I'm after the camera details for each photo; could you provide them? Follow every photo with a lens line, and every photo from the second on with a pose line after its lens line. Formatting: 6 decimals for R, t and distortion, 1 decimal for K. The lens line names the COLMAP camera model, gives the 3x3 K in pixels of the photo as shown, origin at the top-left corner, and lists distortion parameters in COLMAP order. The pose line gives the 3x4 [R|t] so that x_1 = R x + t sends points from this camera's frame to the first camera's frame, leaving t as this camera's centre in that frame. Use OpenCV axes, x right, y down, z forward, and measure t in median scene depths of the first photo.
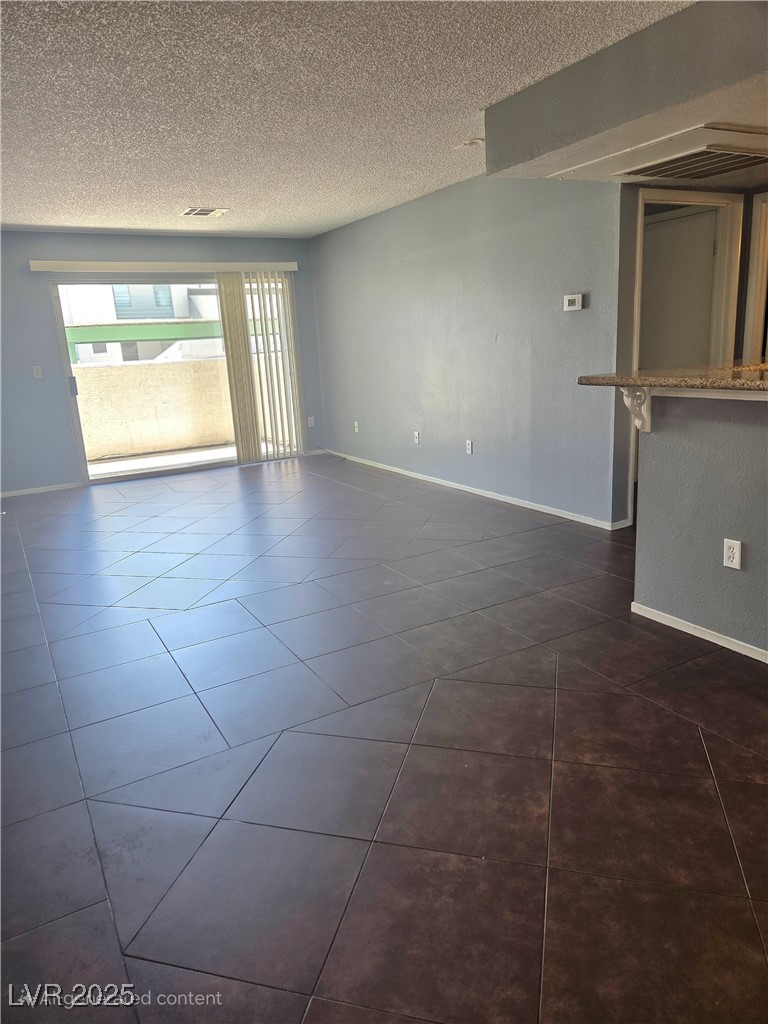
lens RADIAL K [[691.2, 0, 384.0], [0, 691.2, 512.0], [0, 0, 1]] dist [0.060552, -0.067781]
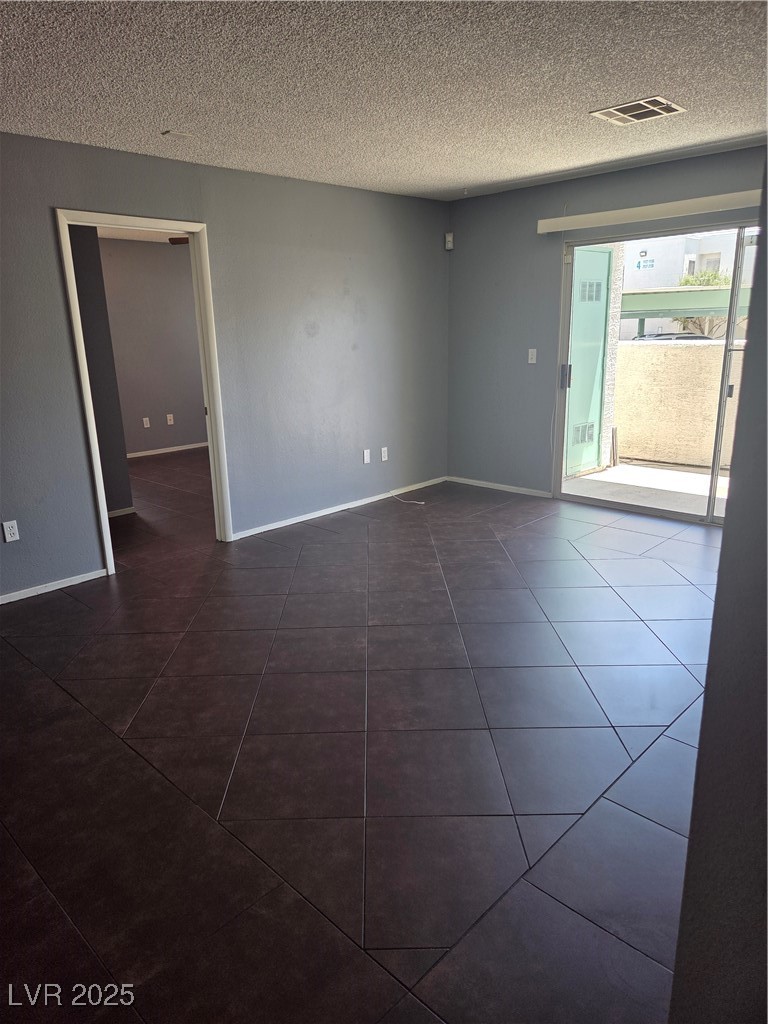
lens RADIAL K [[677.7, 0, 384.0], [0, 677.7, 512.0], [0, 0, 1]] dist [0.059834, -0.055688]
pose [[0.252598, 0.302843, -0.918956, 0.246599], [-0.219229, 0.942969, 0.250496, -0.168544], [0.942408, 0.138187, 0.304584, 0.537076]]
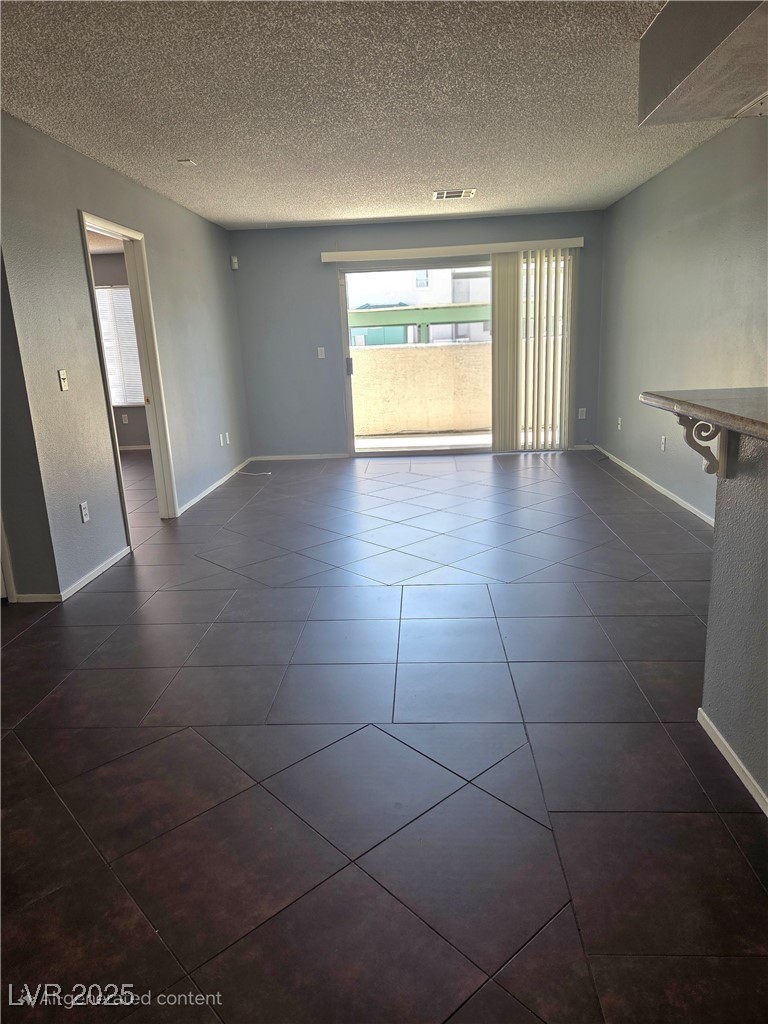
lens RADIAL K [[691.2, 0, 384.0], [0, 691.2, 512.0], [0, 0, 1]] dist [0.060552, -0.067781]
pose [[0.837840, 0.151248, -0.524545, 0.192086], [-0.134415, 0.988428, 0.070308, -0.034364], [0.529109, 0.011600, 0.848474, 0.094781]]
